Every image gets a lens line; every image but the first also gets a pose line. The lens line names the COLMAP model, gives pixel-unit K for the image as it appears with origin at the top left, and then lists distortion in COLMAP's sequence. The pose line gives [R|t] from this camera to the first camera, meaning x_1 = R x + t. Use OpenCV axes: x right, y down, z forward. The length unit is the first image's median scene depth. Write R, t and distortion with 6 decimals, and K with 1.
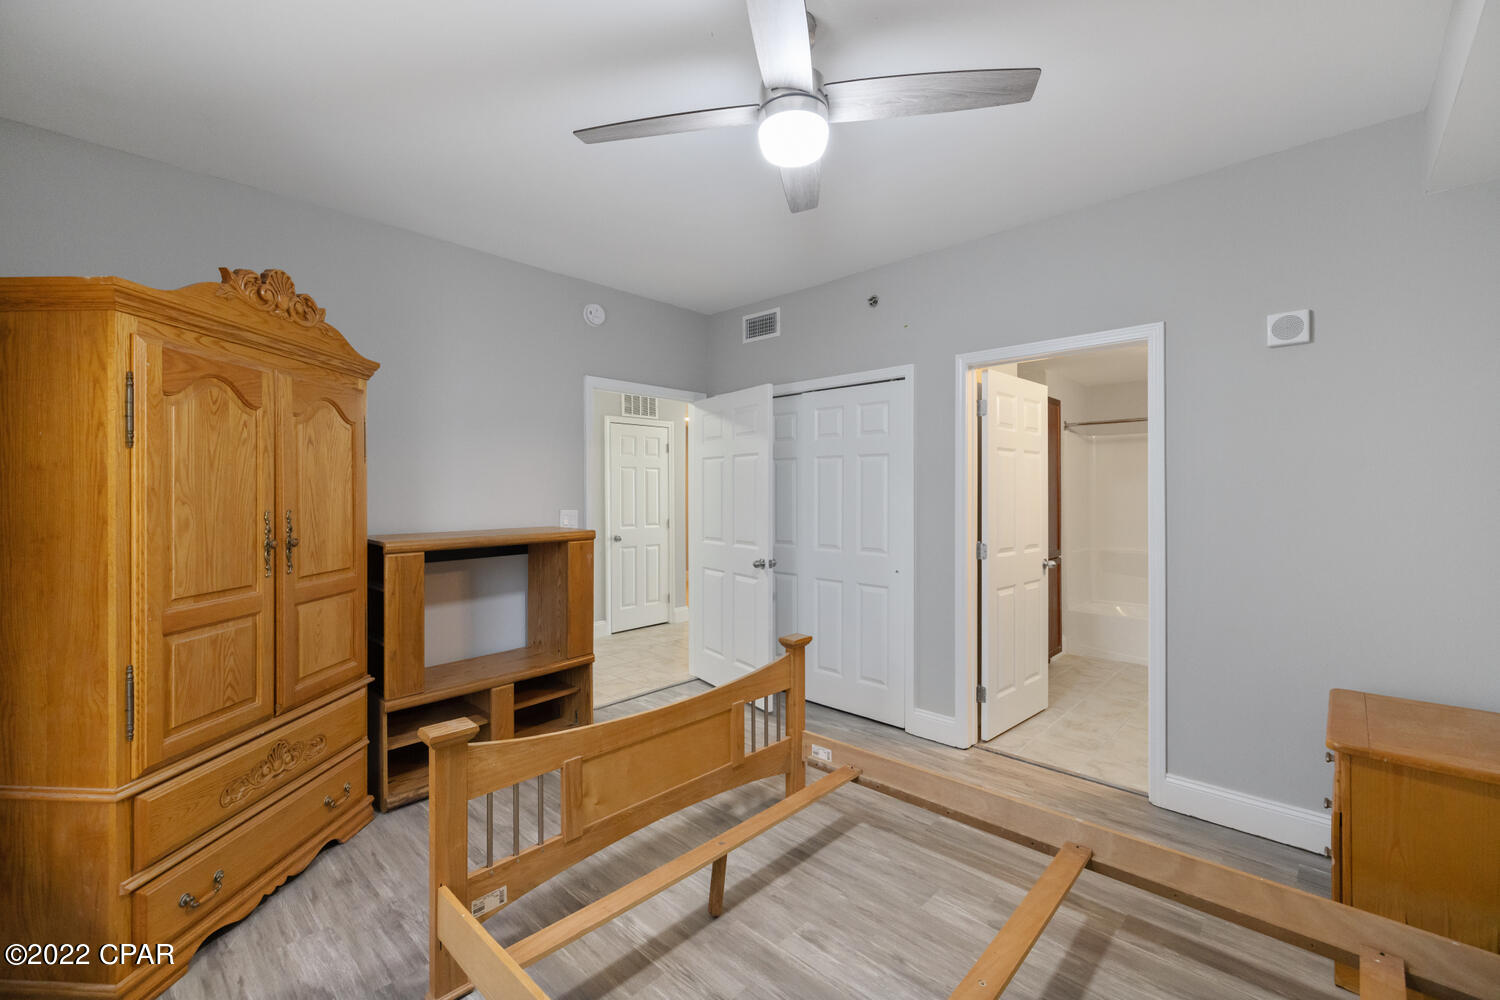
lens RADIAL K [[637.6, 0, 749.7], [0, 637.6, 490.7], [0, 0, 1]] dist [0.005222, -0.001369]
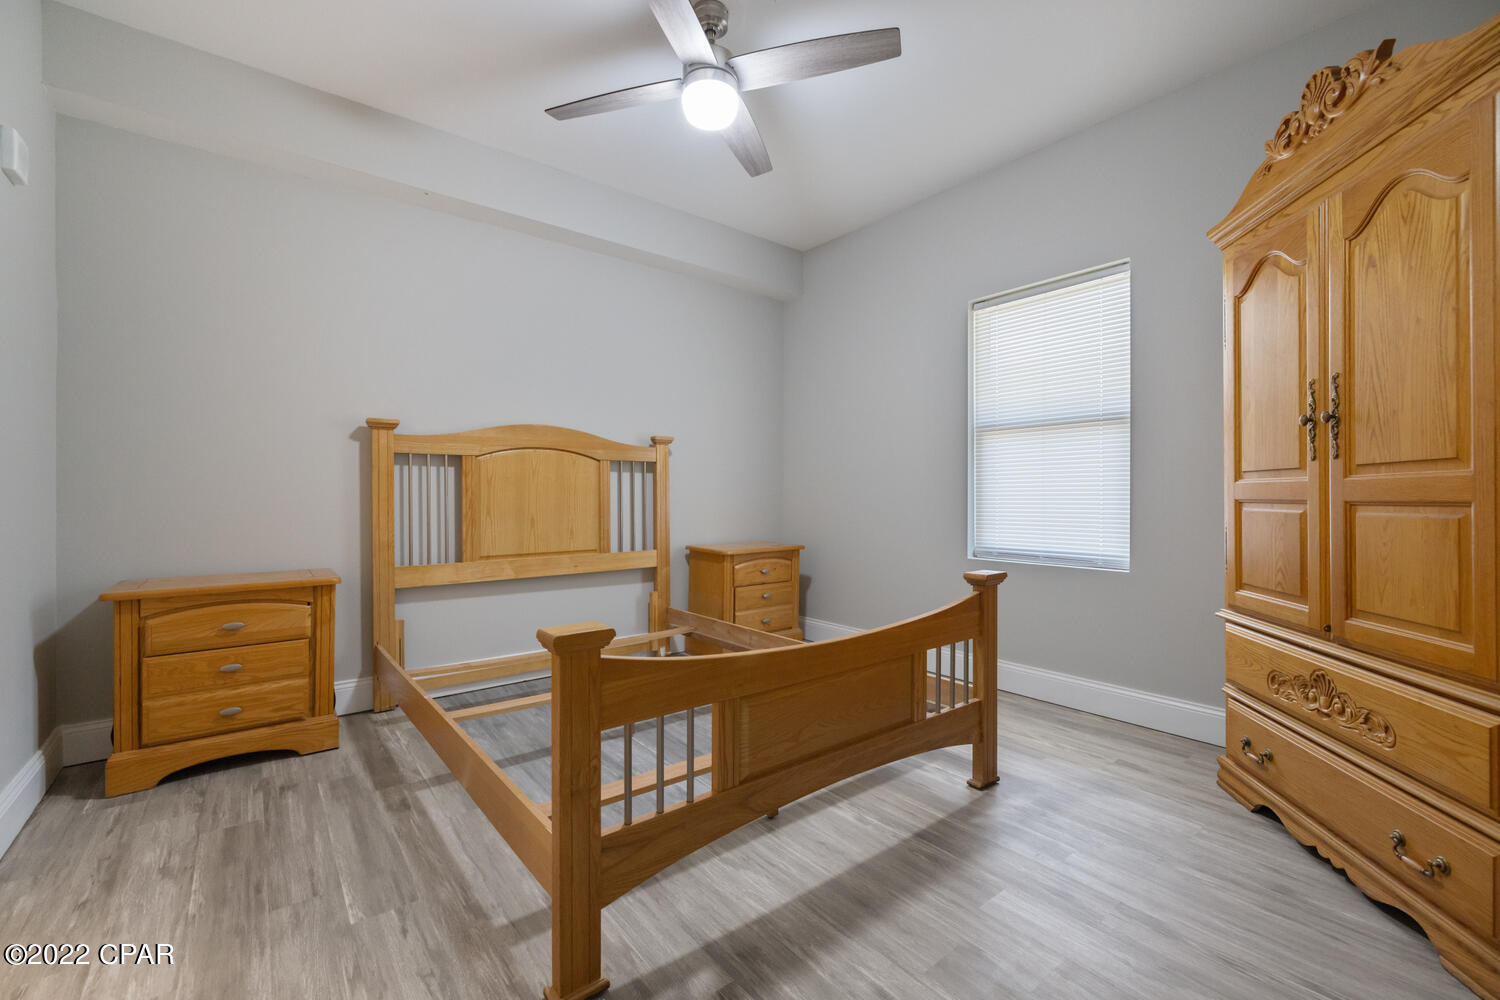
lens RADIAL K [[637.6, 0, 750.6], [0, 637.6, 501.7], [0, 0, 1]] dist [0.005222, -0.001369]
pose [[-0.990833, 0.004135, 0.135027, -0.143442], [0.004891, 0.999974, 0.005267, 0.170466], [-0.135002, 0.005879, -0.990828, 1.805699]]
